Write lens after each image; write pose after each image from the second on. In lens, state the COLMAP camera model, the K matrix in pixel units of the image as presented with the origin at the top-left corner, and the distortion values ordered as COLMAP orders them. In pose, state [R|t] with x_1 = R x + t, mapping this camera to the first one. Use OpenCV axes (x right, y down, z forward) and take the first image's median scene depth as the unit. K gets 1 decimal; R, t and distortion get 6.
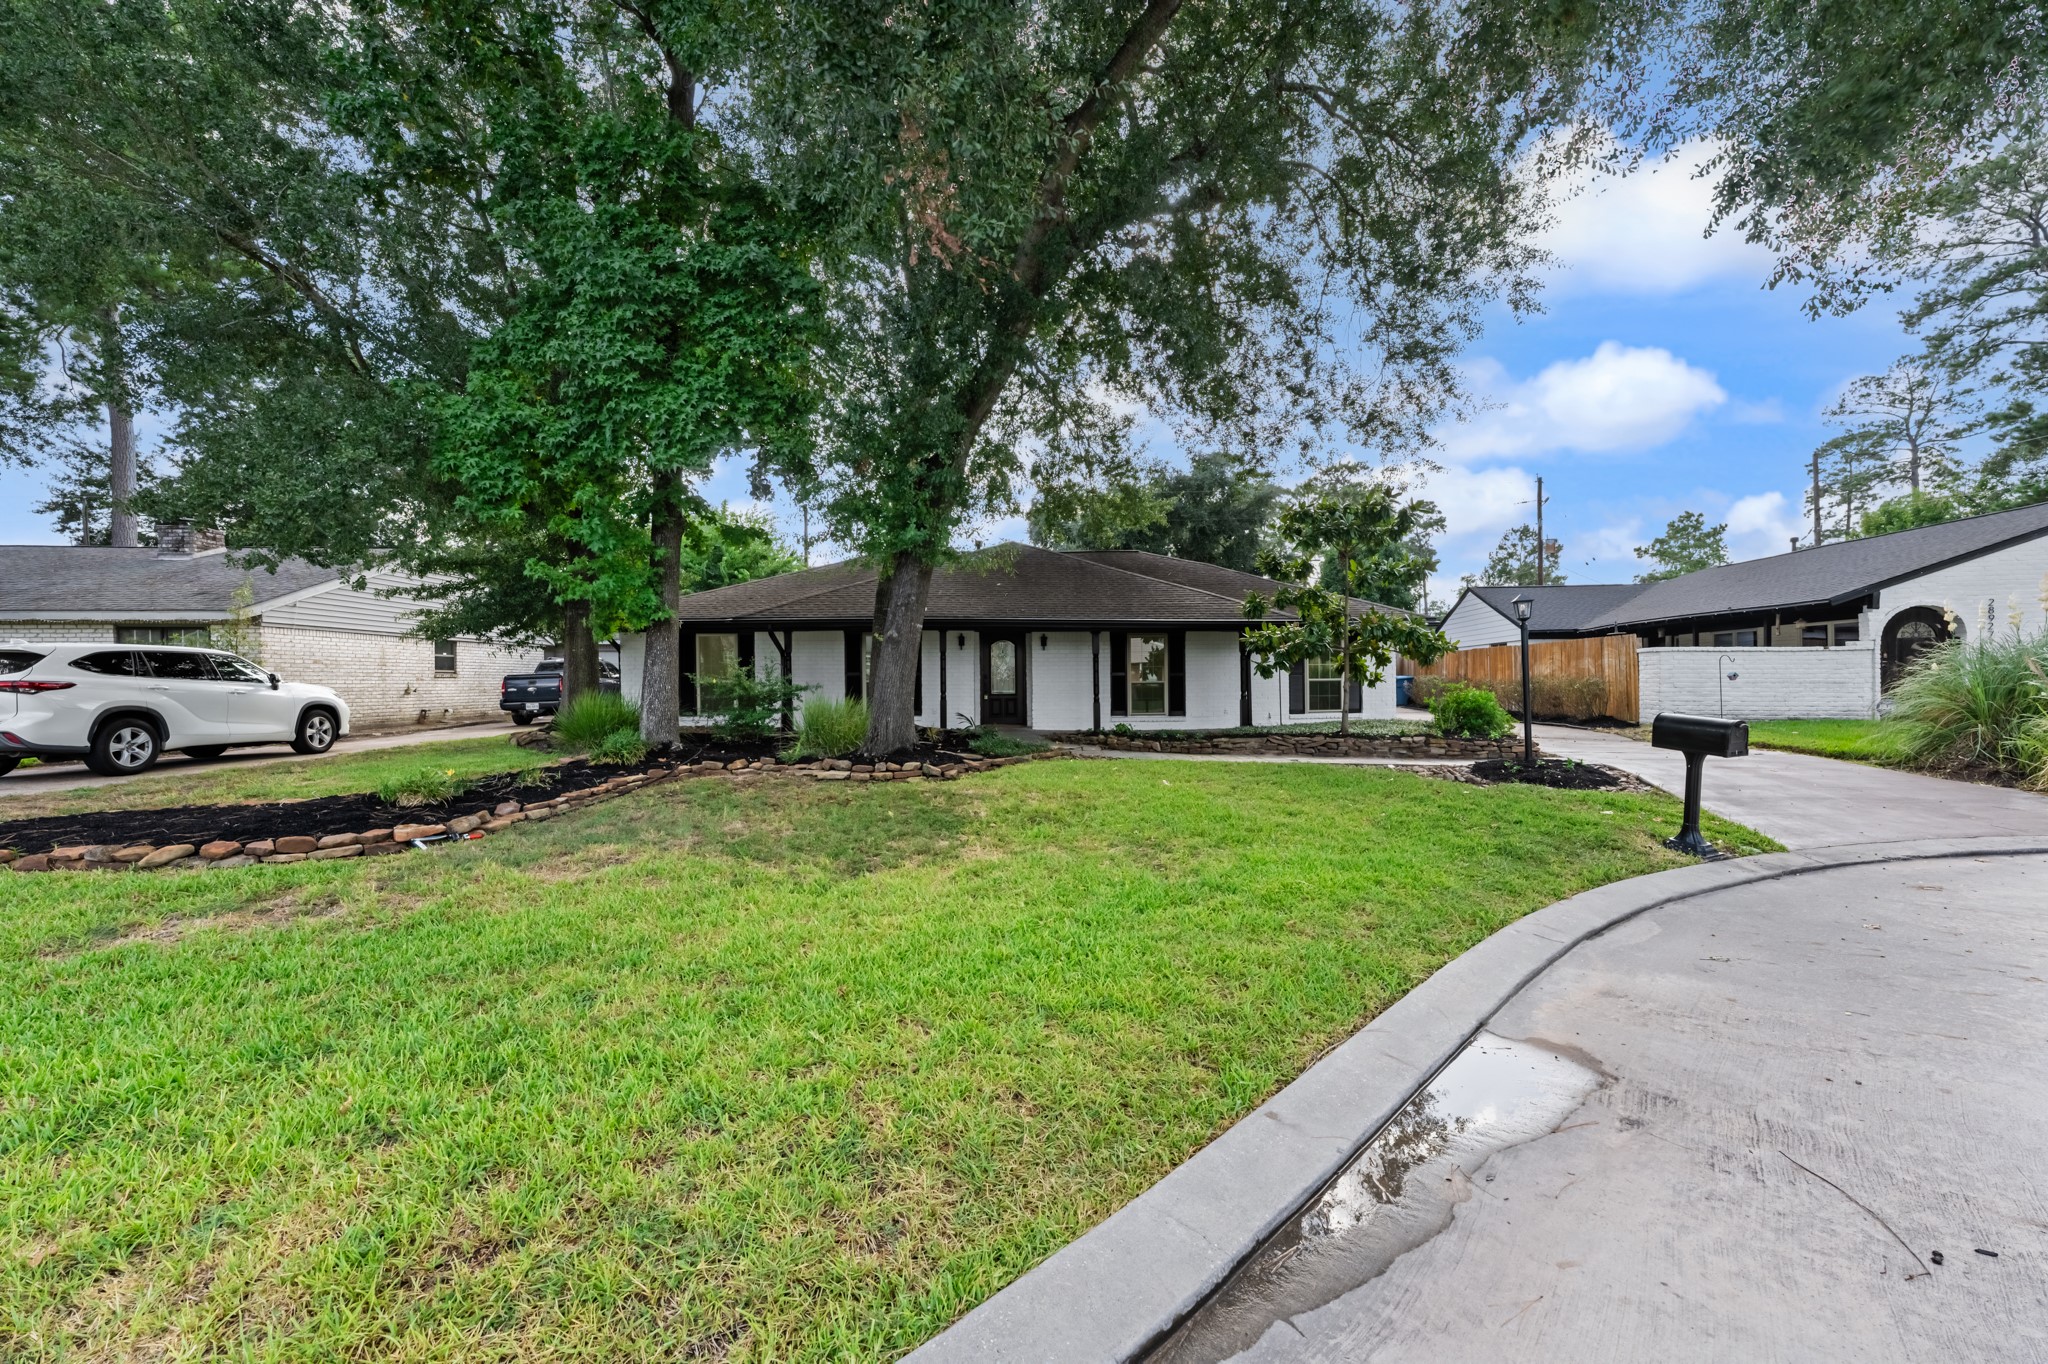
lens RADIAL K [[814.9, 0, 1016.7], [0, 814.9, 683.0], [0, 0, 1]] dist [-0.033168, 0.014802]
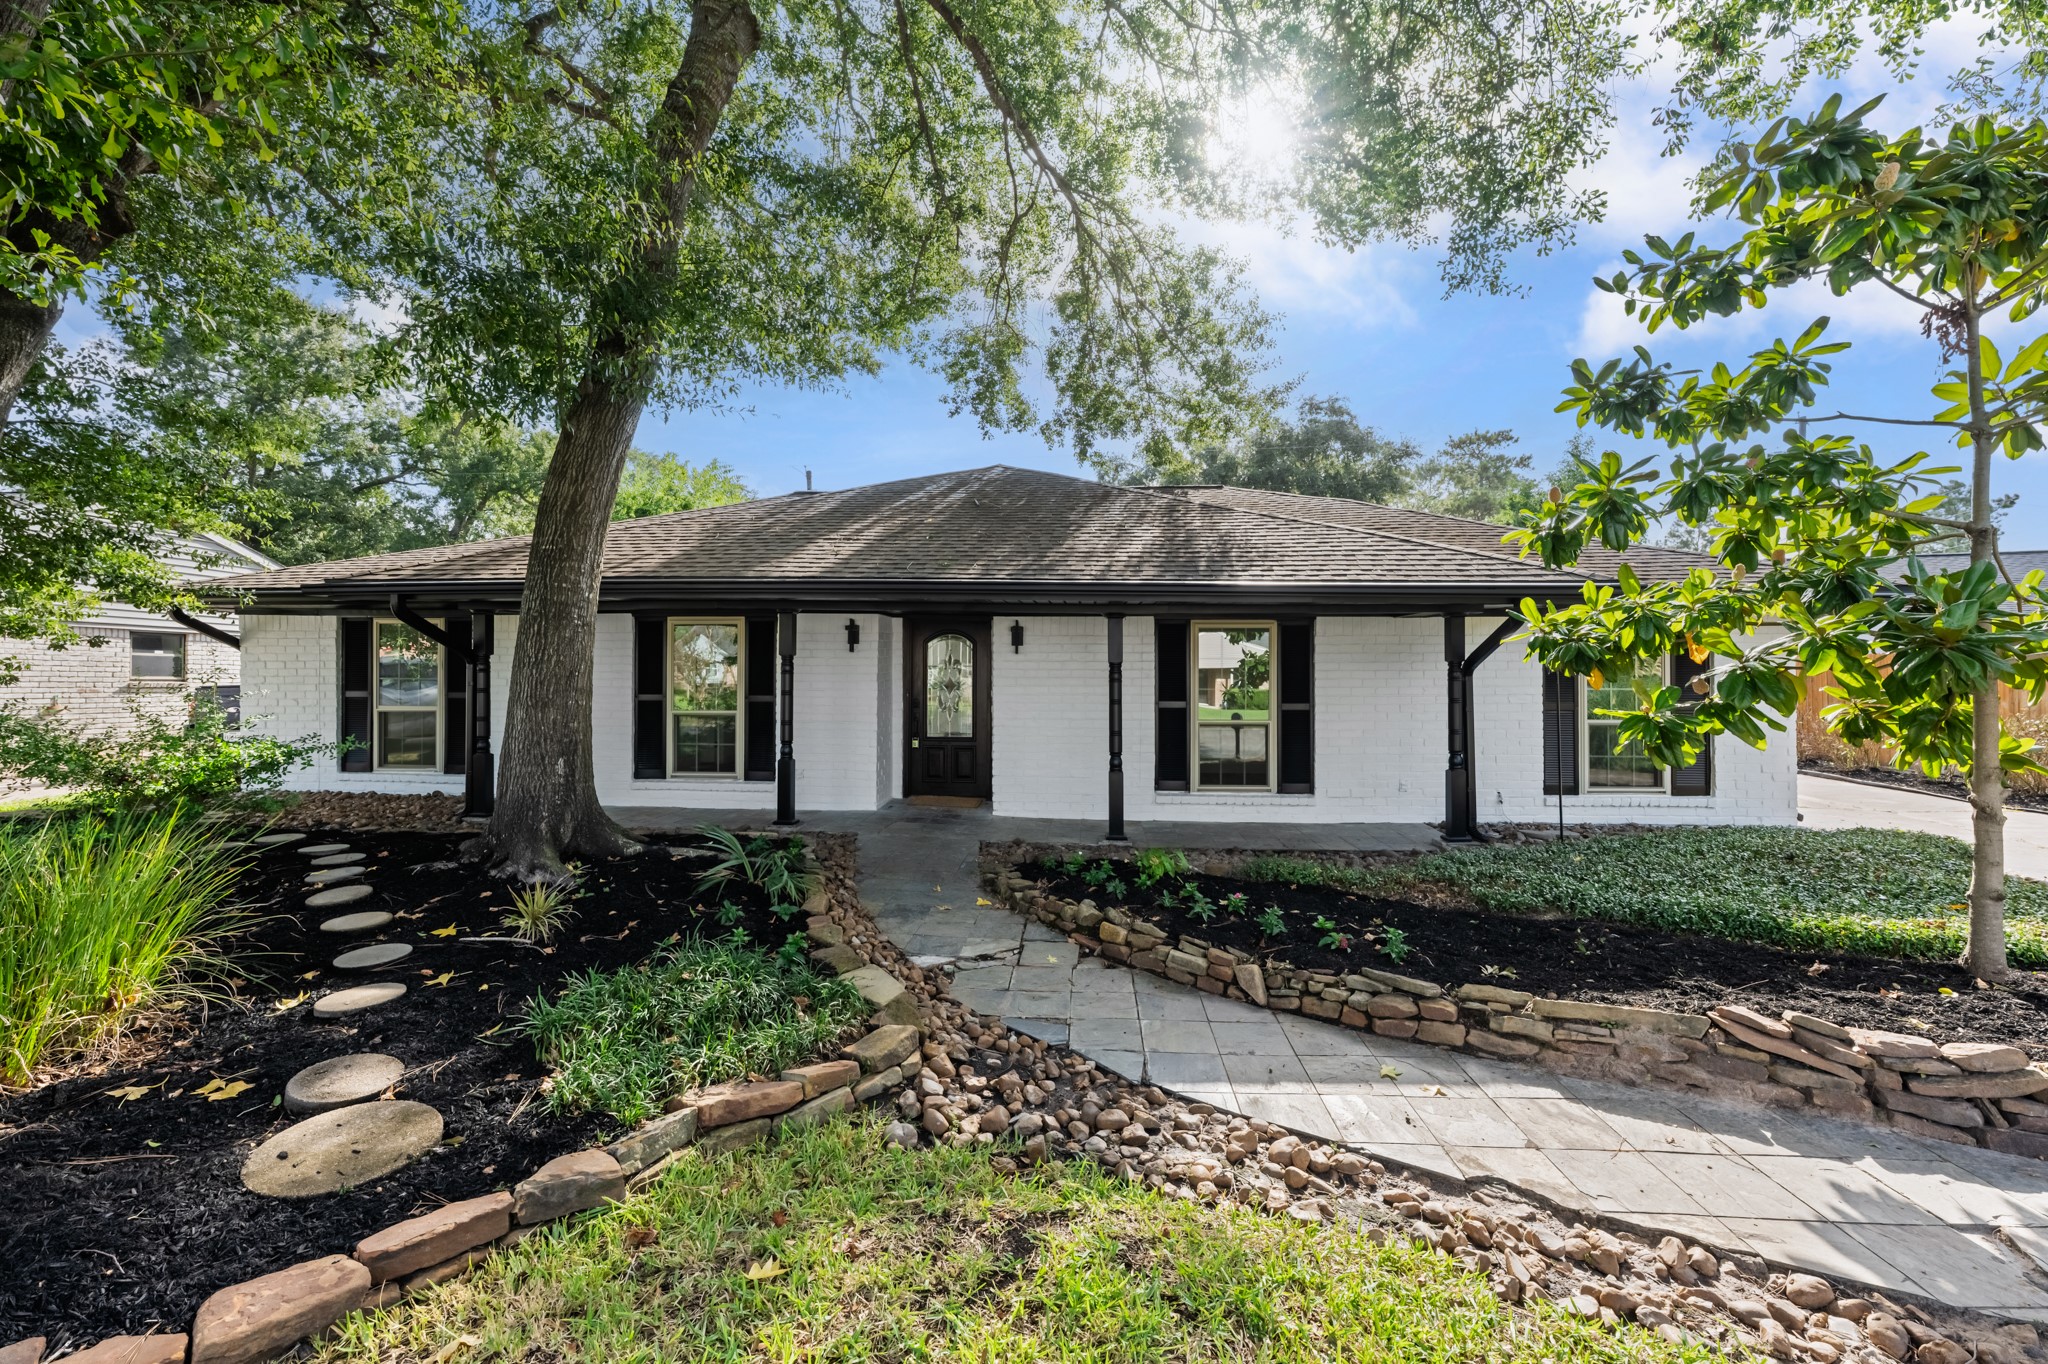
lens RADIAL K [[814.9, 0, 1021.6], [0, 814.9, 678.1], [0, 0, 1]] dist [-0.033168, 0.014802]
pose [[0.994305, 0.009360, -0.106156, 0.087014], [-0.010388, 0.999904, -0.009141, -0.021211], [0.106060, 0.010191, 0.994308, 0.508401]]
